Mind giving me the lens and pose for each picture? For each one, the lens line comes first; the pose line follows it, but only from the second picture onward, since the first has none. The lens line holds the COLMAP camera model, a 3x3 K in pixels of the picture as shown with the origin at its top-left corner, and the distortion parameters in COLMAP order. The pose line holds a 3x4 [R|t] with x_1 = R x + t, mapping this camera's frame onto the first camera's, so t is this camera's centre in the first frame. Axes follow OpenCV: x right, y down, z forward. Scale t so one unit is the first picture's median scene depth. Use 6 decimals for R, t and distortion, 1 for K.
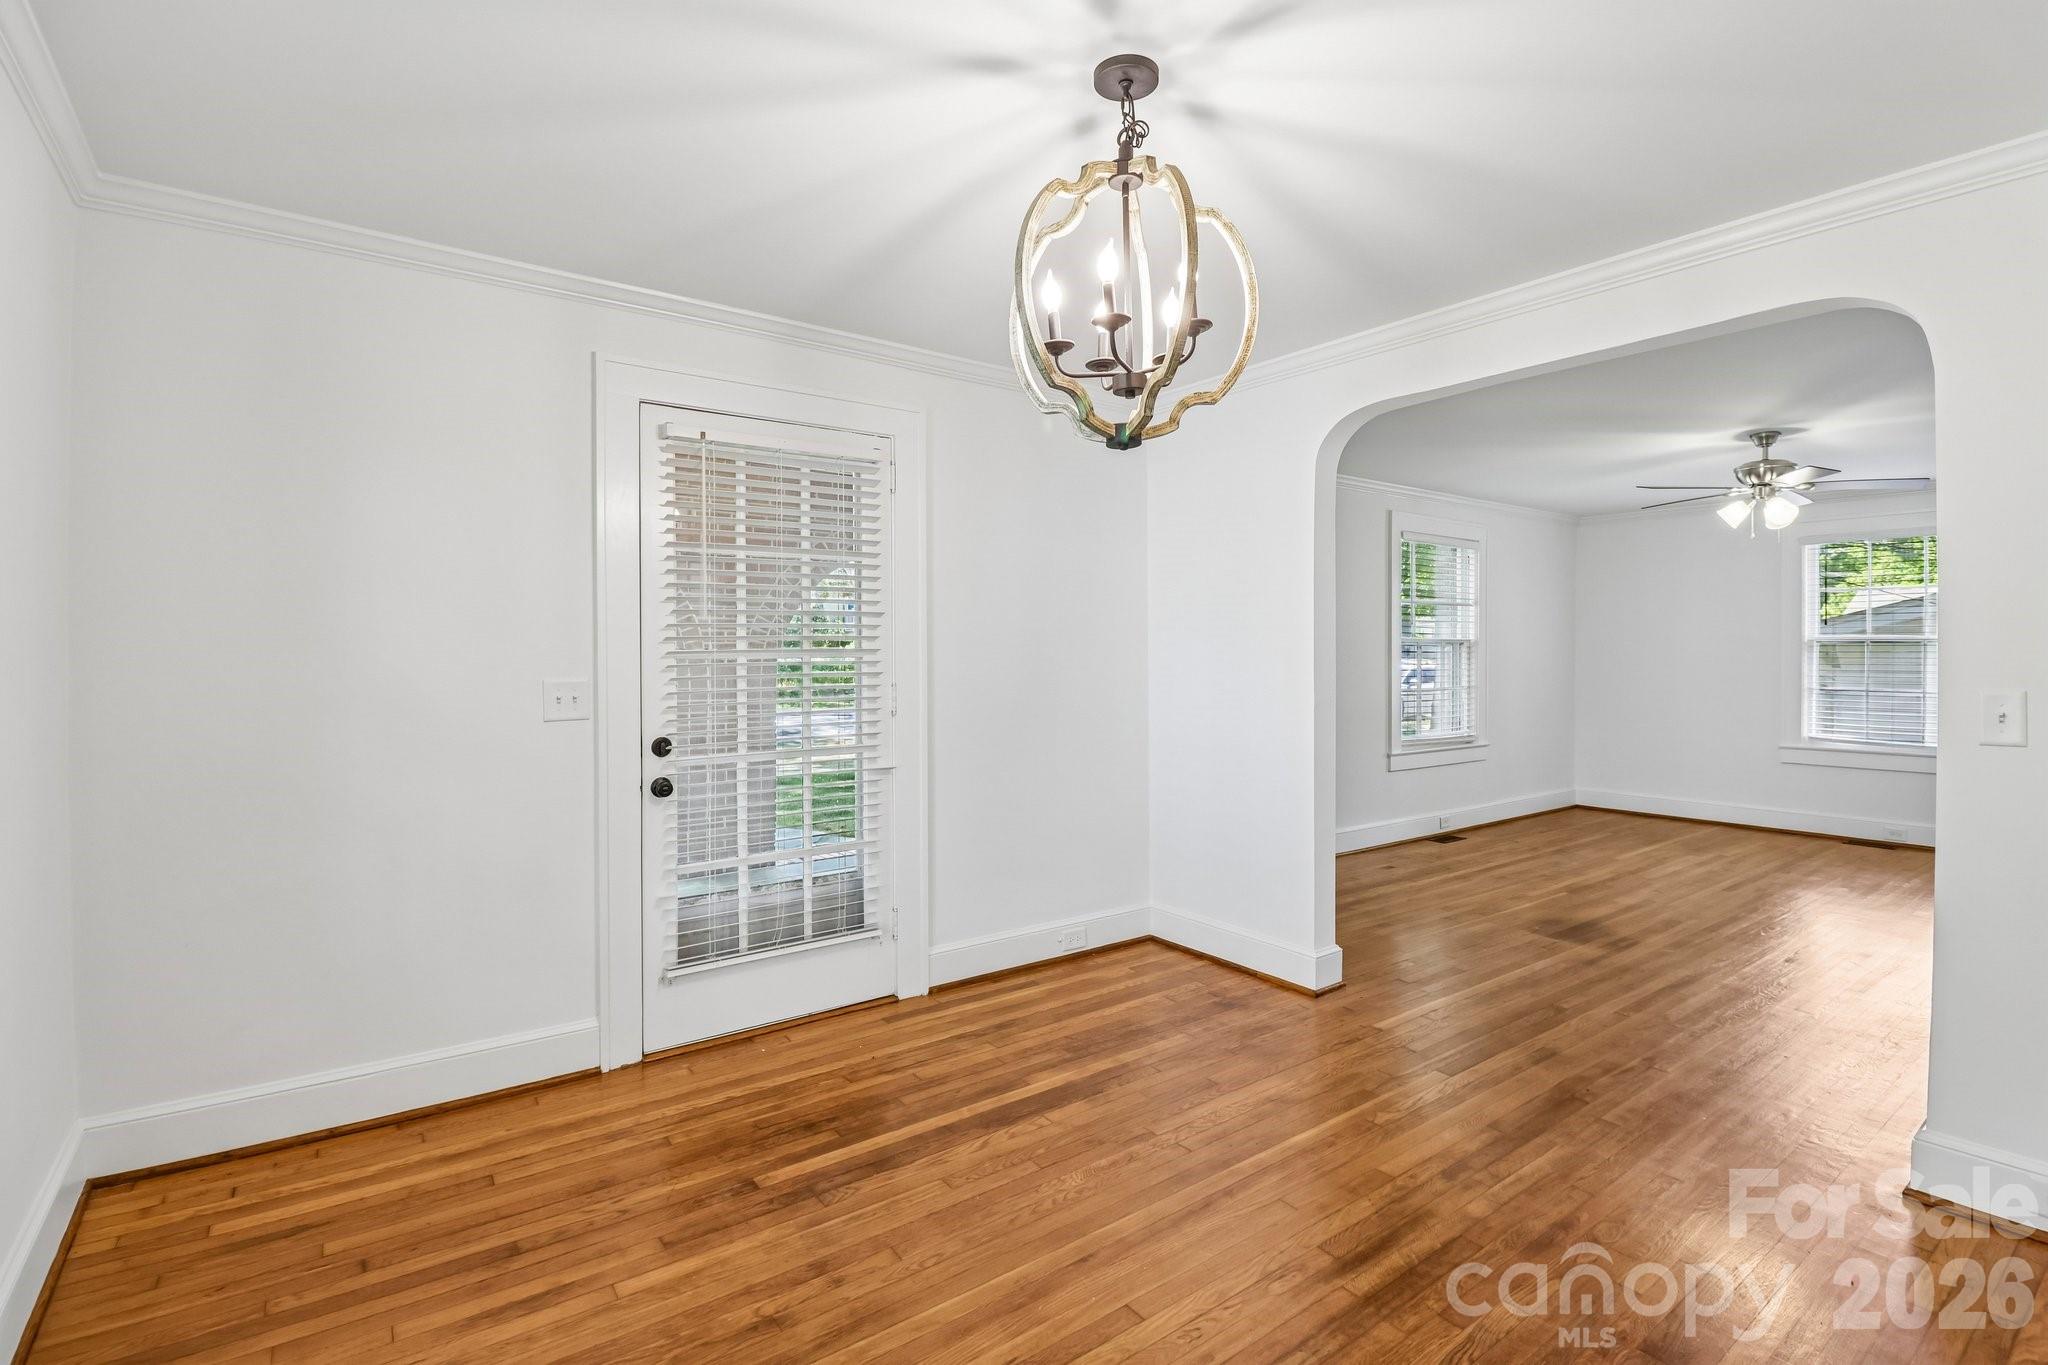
lens RADIAL K [[962.2, 0, 1055.0], [0, 962.2, 670.2], [0, 0, 1]] dist [0.009039, -0.013629]
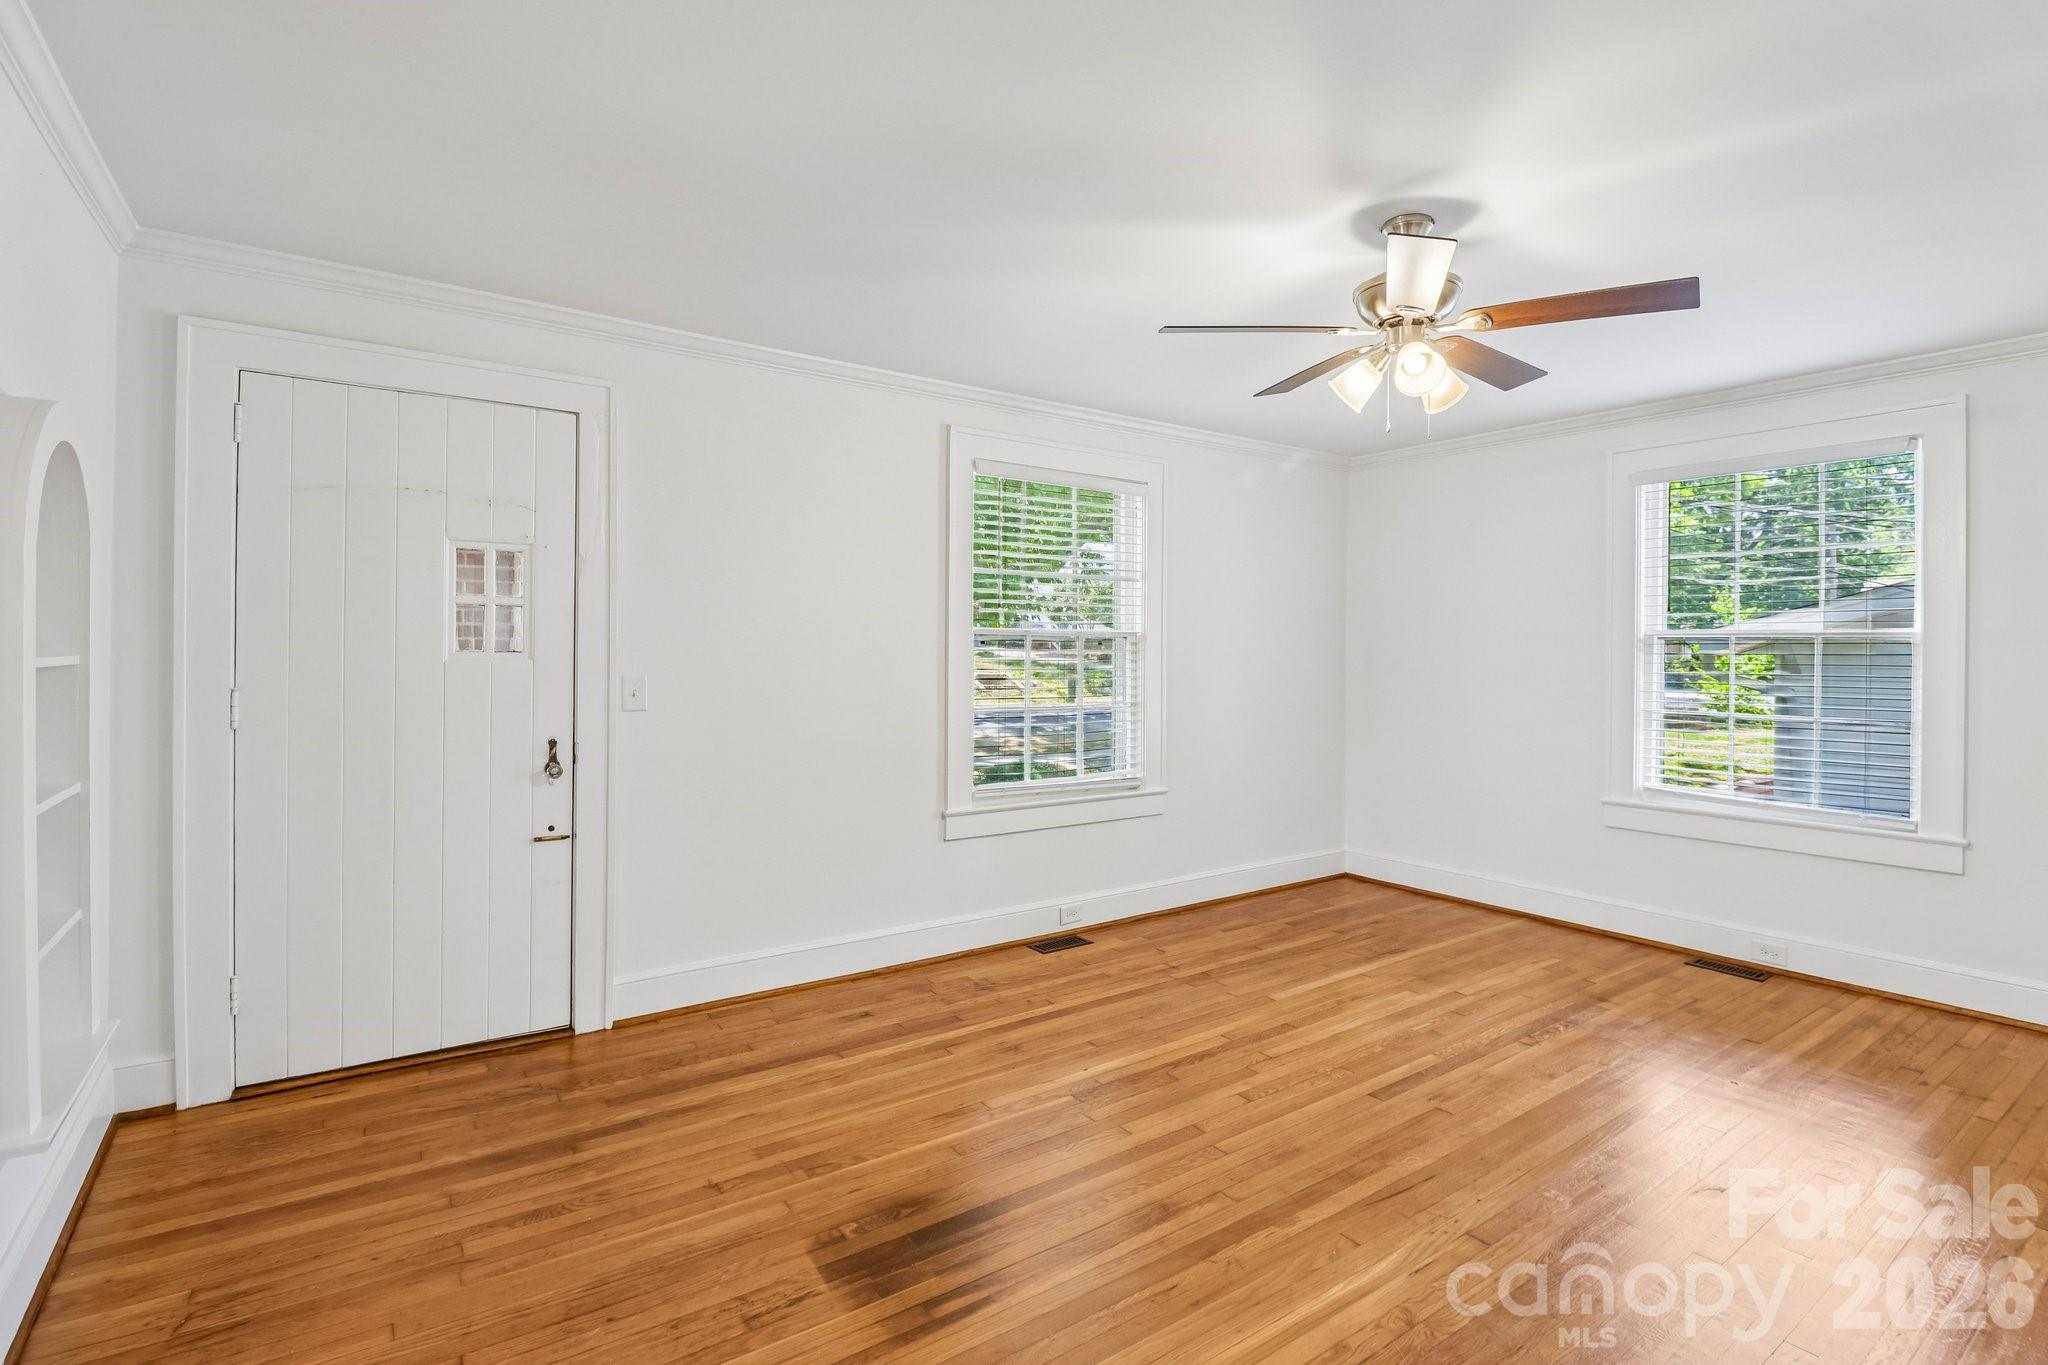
lens RADIAL K [[962.2, 0, 1045.7], [0, 962.2, 658.5], [0, 0, 1]] dist [0.009039, -0.013629]
pose [[0.999471, 0.004328, -0.032230, 0.452899], [-0.004750, 0.999904, -0.013039, -0.005835], [0.032171, 0.013185, 0.999395, 0.390481]]
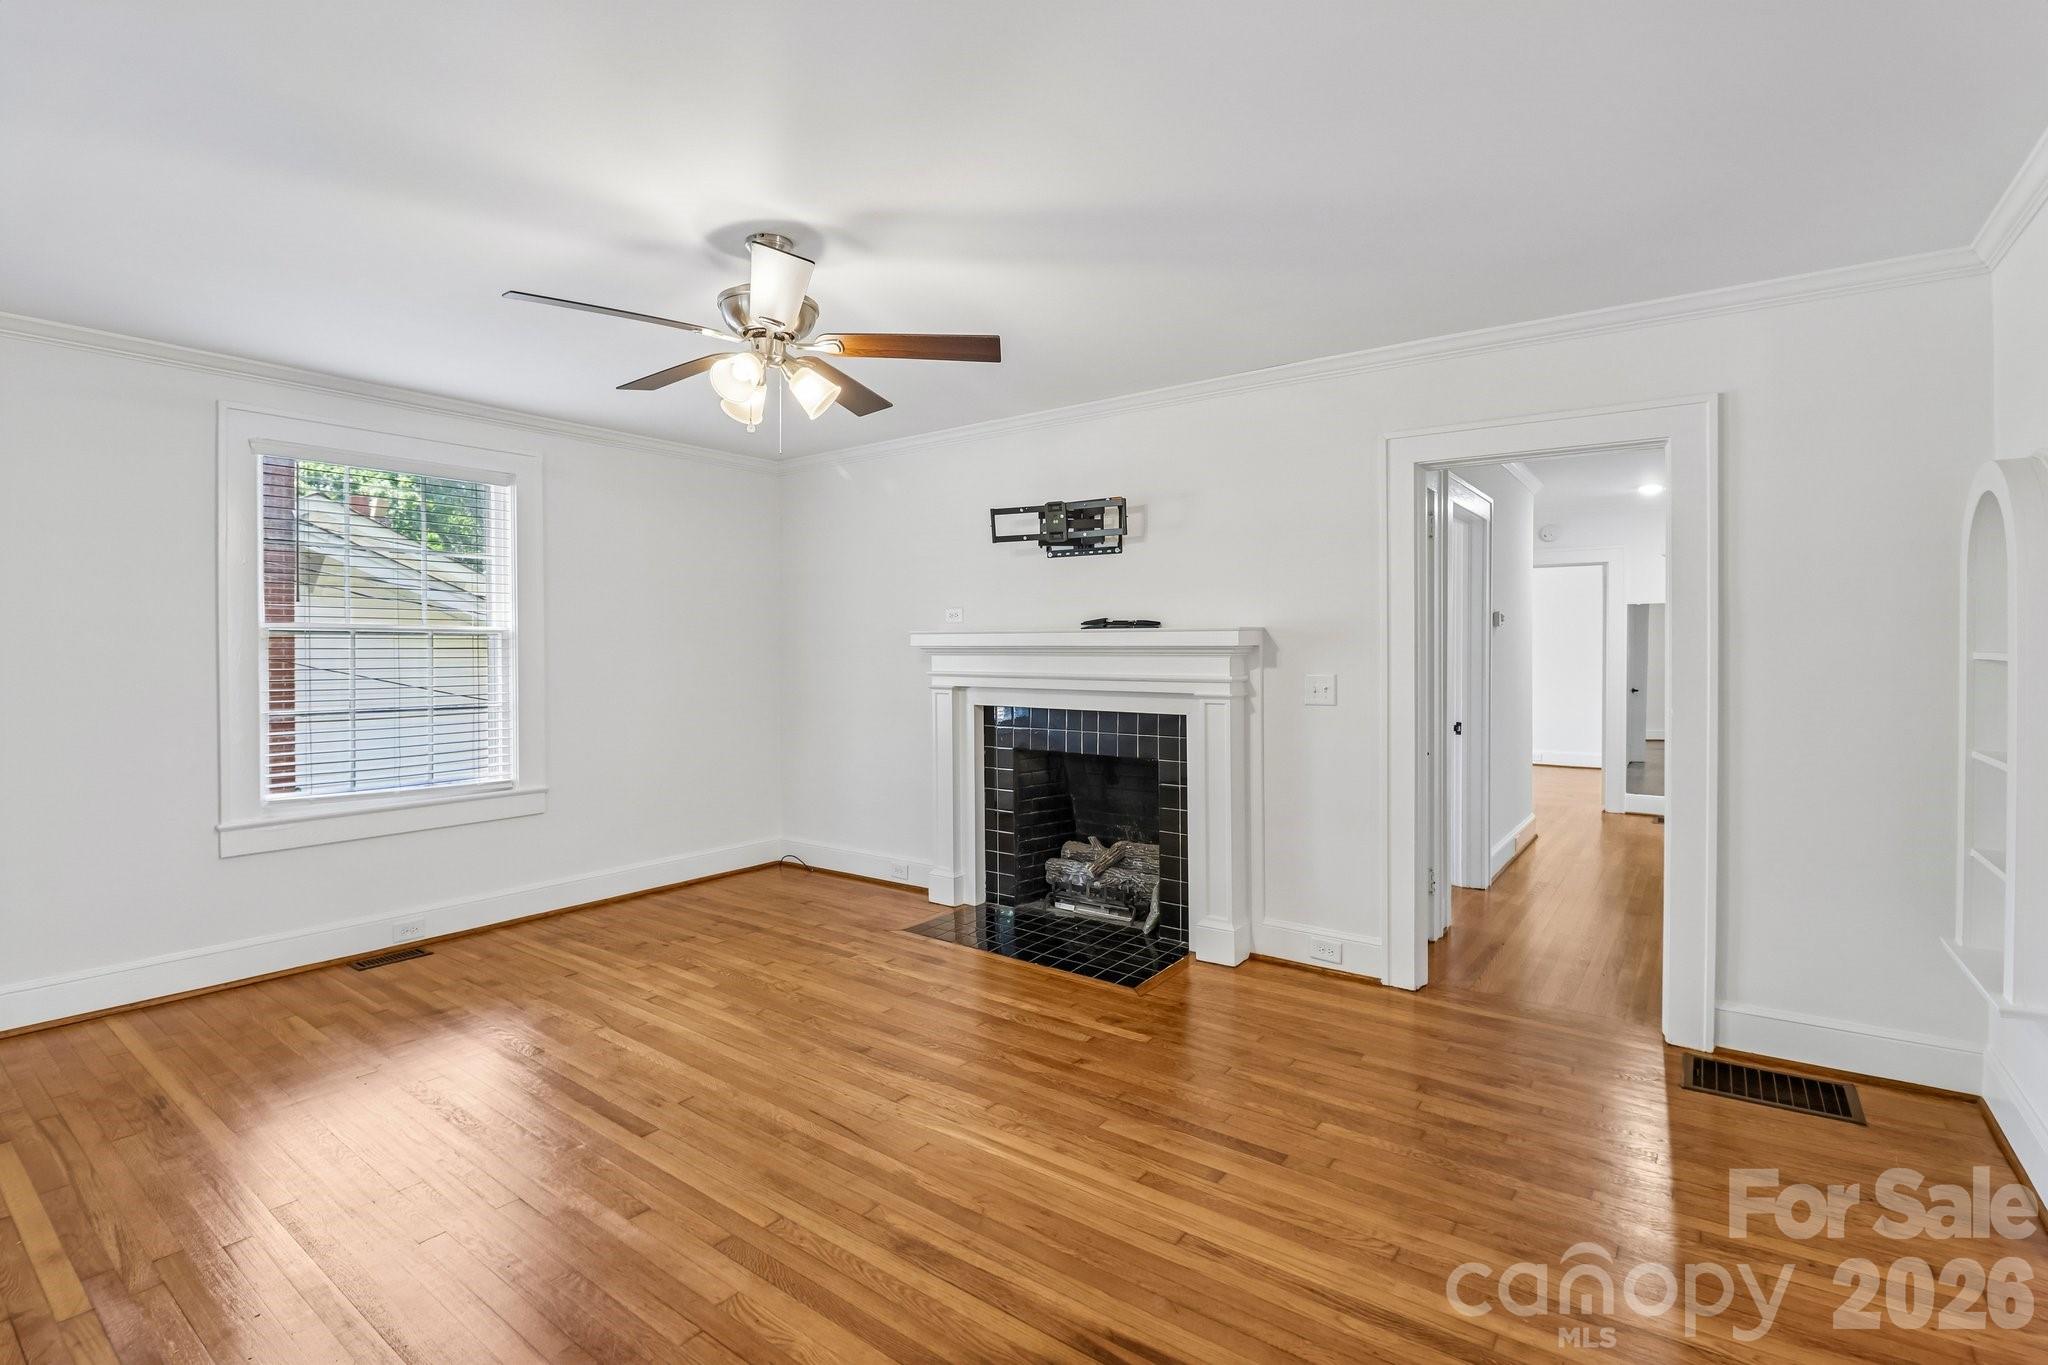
lens RADIAL K [[962.2, 0, 1036.9], [0, 962.2, 660.4], [0, 0, 1]] dist [0.009039, -0.013629]
pose [[-0.290189, -0.011759, 0.956897, 0.142810], [0.011681, 0.999806, 0.015828, -0.015154], [-0.956898, 0.015770, -0.289996, 0.818041]]
